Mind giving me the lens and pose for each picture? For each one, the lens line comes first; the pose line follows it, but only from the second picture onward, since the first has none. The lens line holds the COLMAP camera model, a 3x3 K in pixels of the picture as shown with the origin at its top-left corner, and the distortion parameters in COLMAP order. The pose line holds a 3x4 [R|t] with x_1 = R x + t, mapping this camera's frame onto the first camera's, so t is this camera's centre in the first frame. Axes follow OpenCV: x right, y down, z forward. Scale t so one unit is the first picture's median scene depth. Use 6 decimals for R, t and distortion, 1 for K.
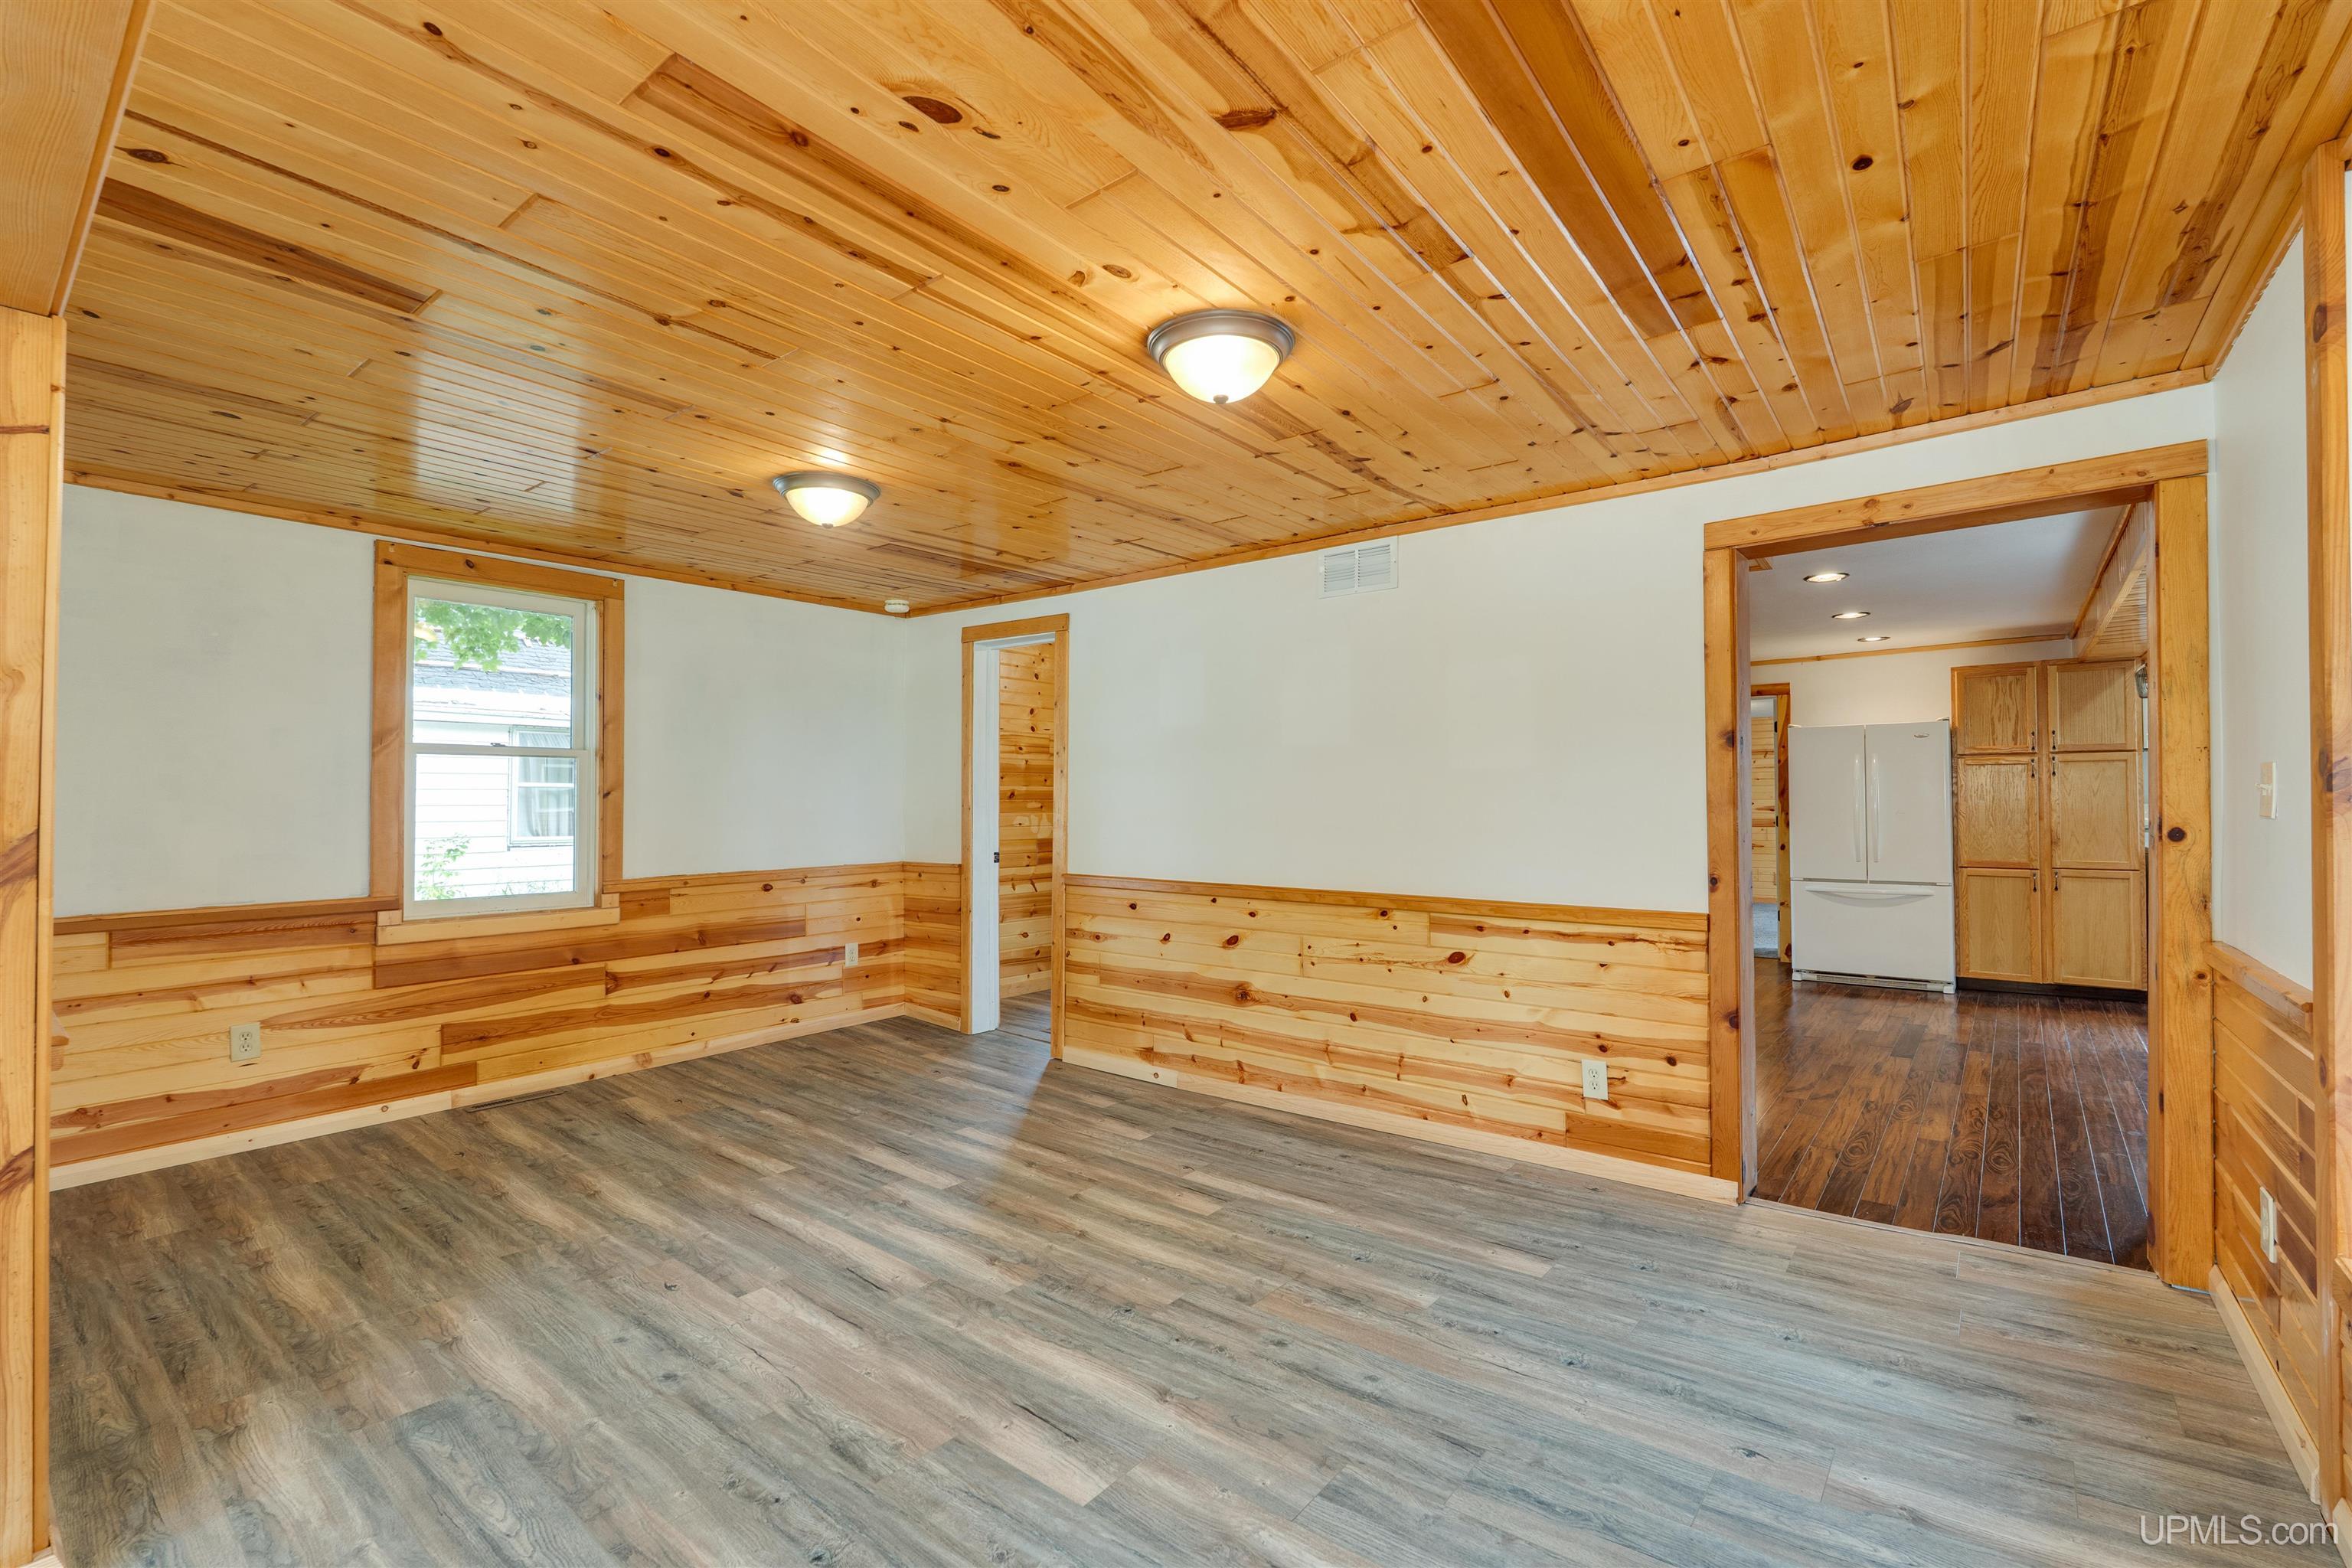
lens RADIAL K [[1026.0, 0, 1176.0], [0, 1026.0, 784.0], [0, 0, 1]] dist [-0.001441, -0.000091]
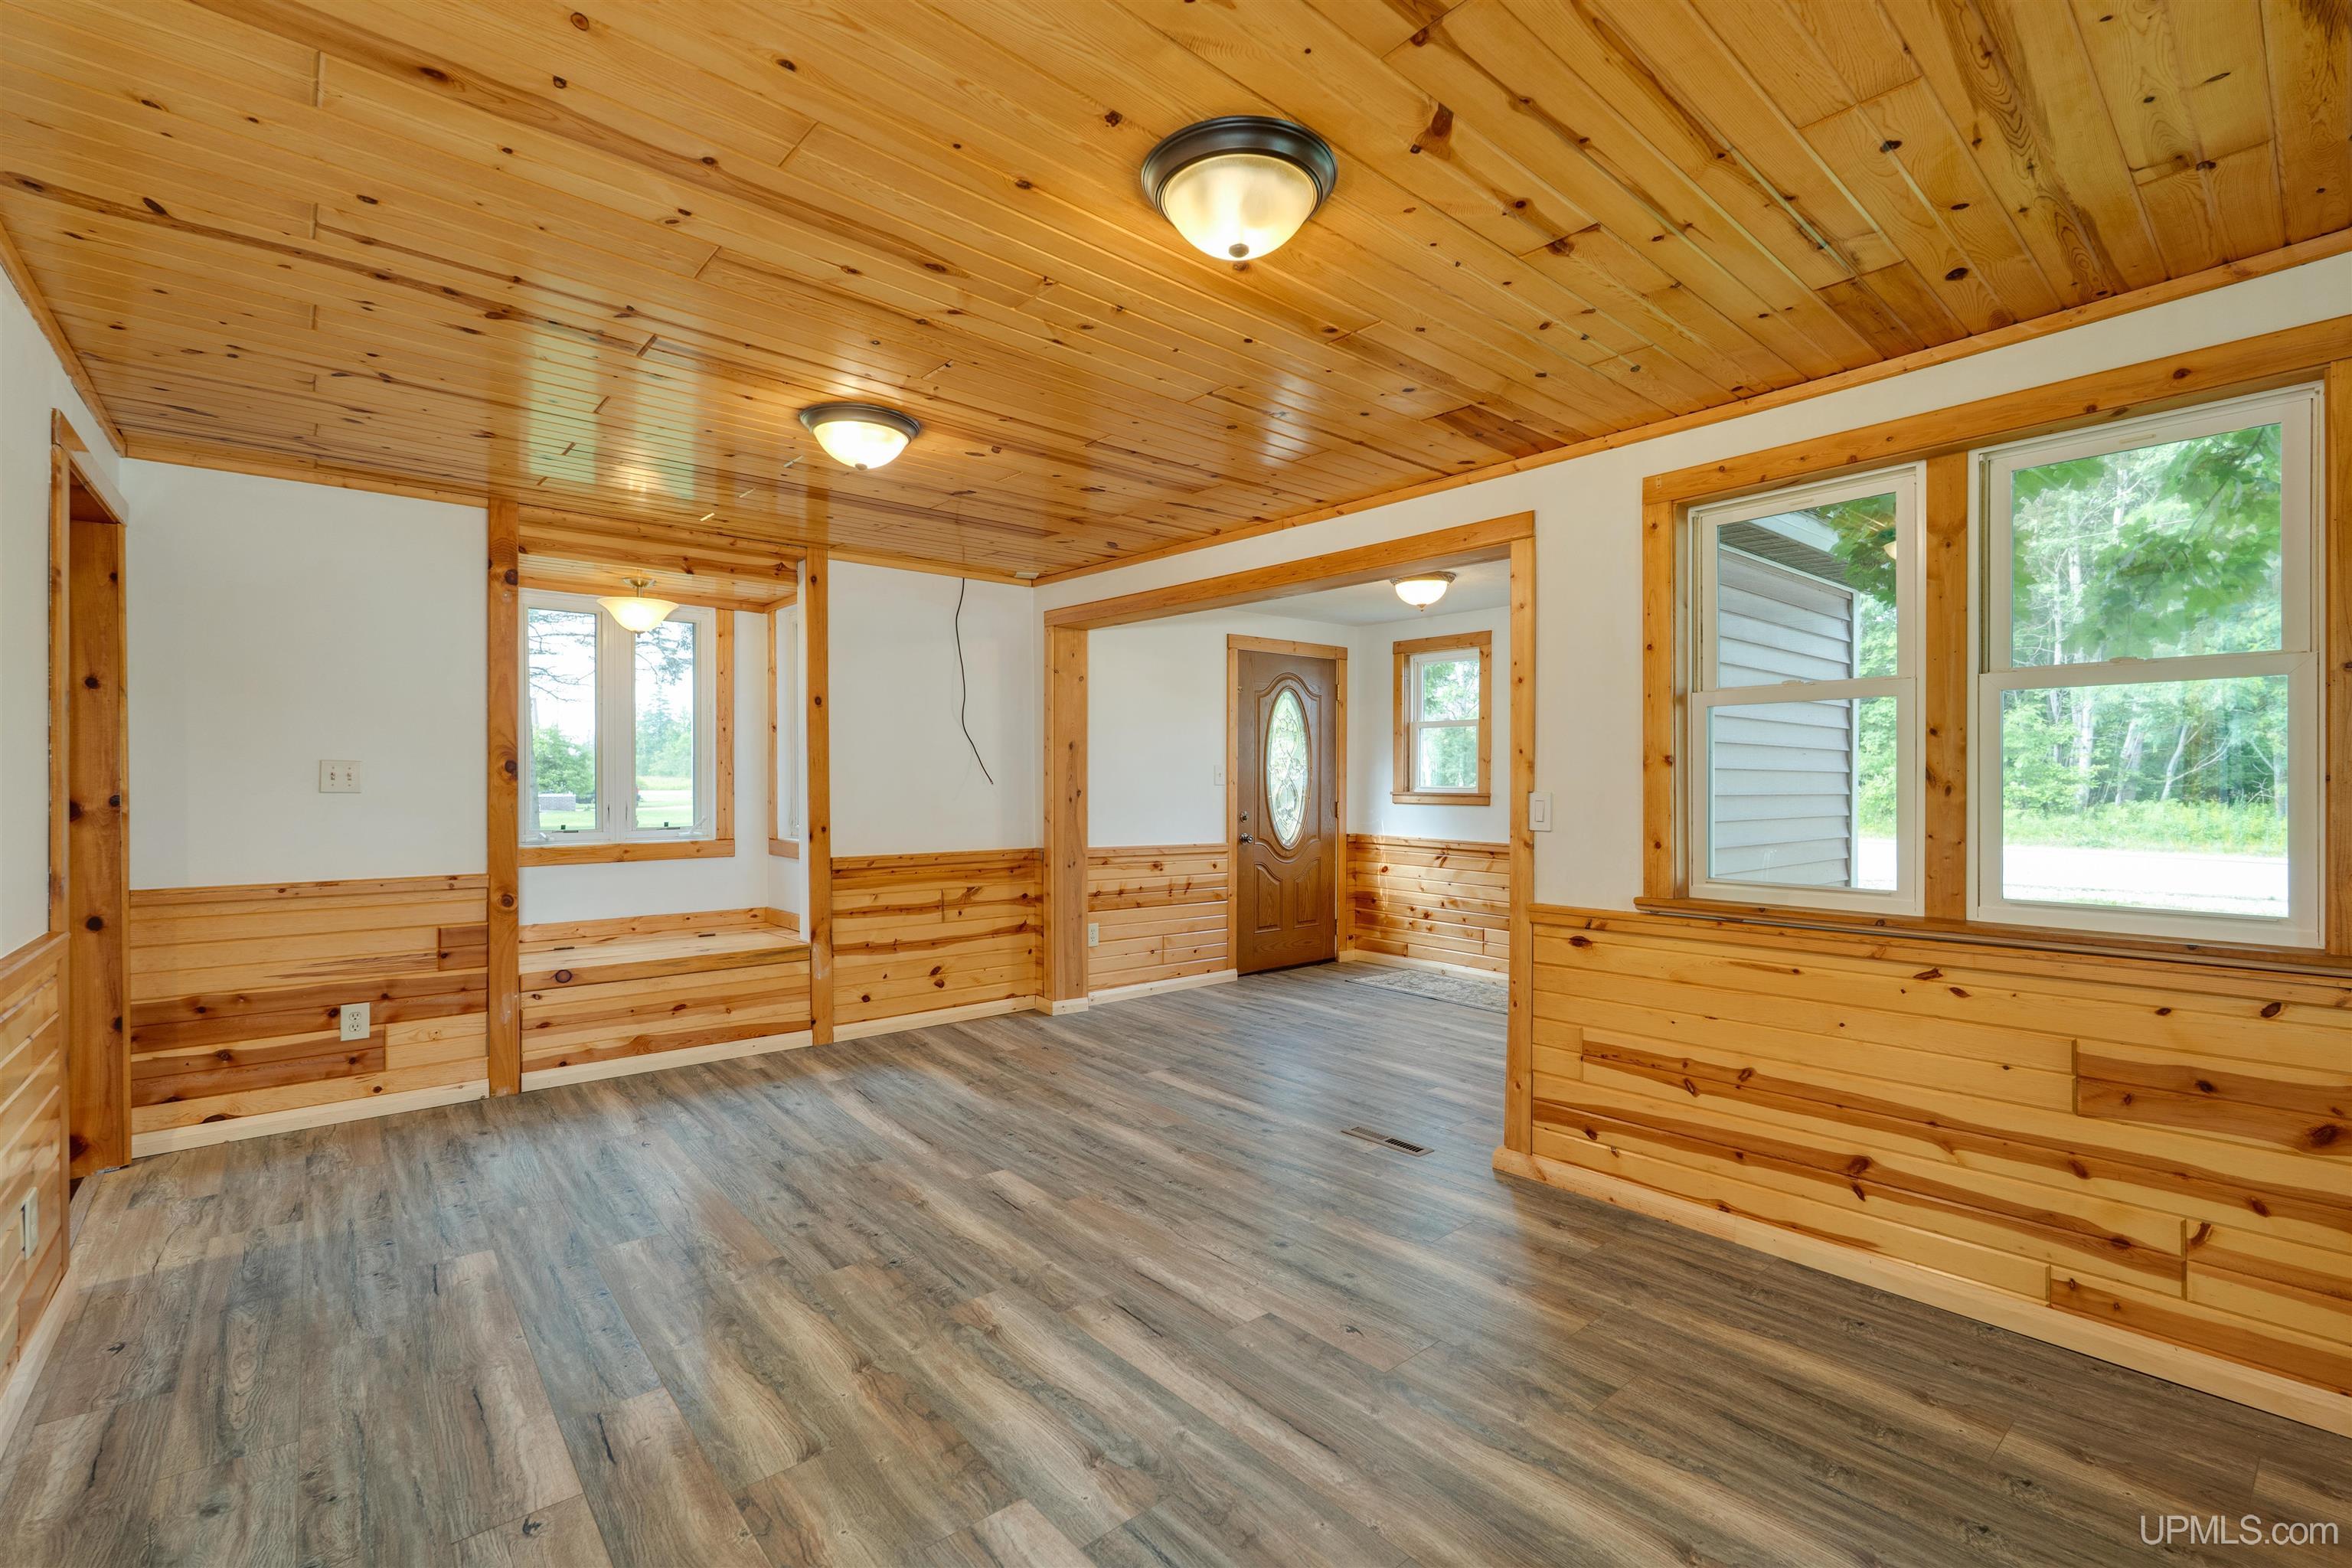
lens RADIAL K [[1048.3, 0, 1178.6], [0, 1048.3, 781.3], [0, 0, 1]] dist [-0.002226, 0.000270]
pose [[-0.981156, 0.001470, 0.193212, -0.417370], [-0.002746, 0.999764, -0.021551, 0.030453], [-0.193198, -0.021676, -0.980920, 1.541368]]
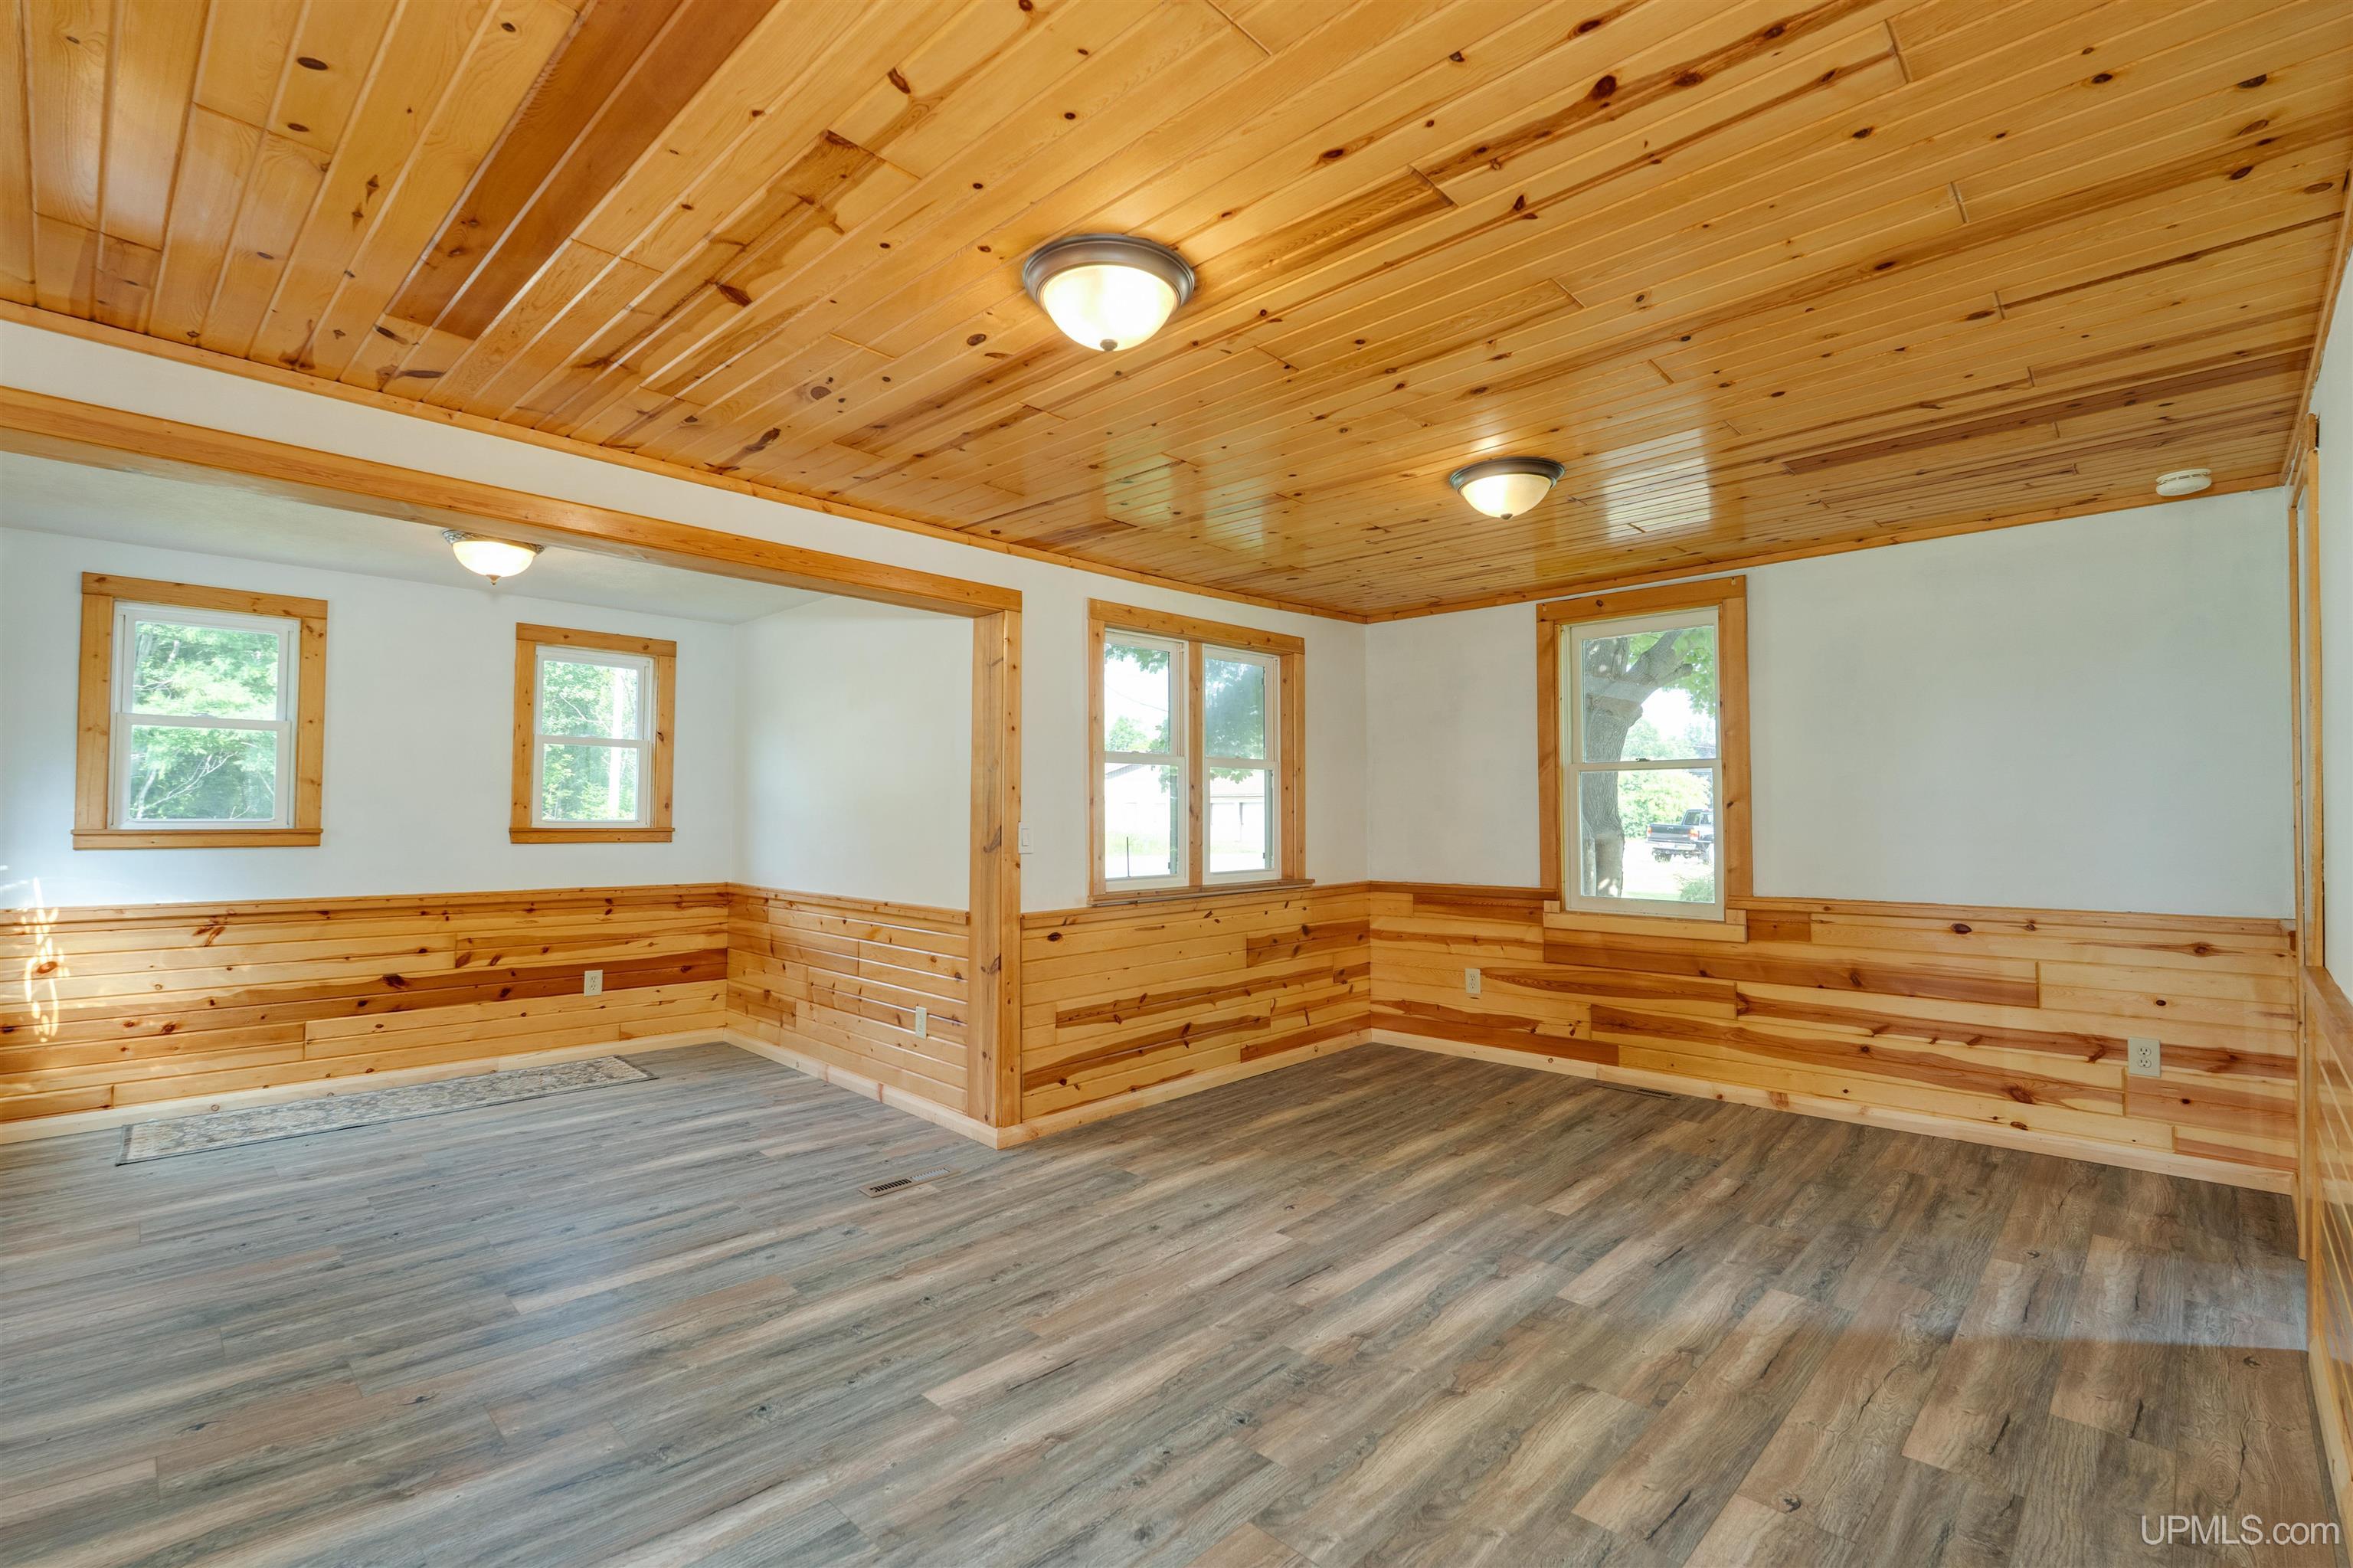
lens RADIAL K [[1048.8, 0, 1179.1], [0, 1048.8, 781.3], [0, 0, 1]] dist [-0.002226, 0.000270]
pose [[-0.091228, -0.028594, -0.995419, 0.632082], [0.018536, 0.999366, -0.030406, 0.011737], [0.995658, -0.021225, -0.090640, 0.794528]]
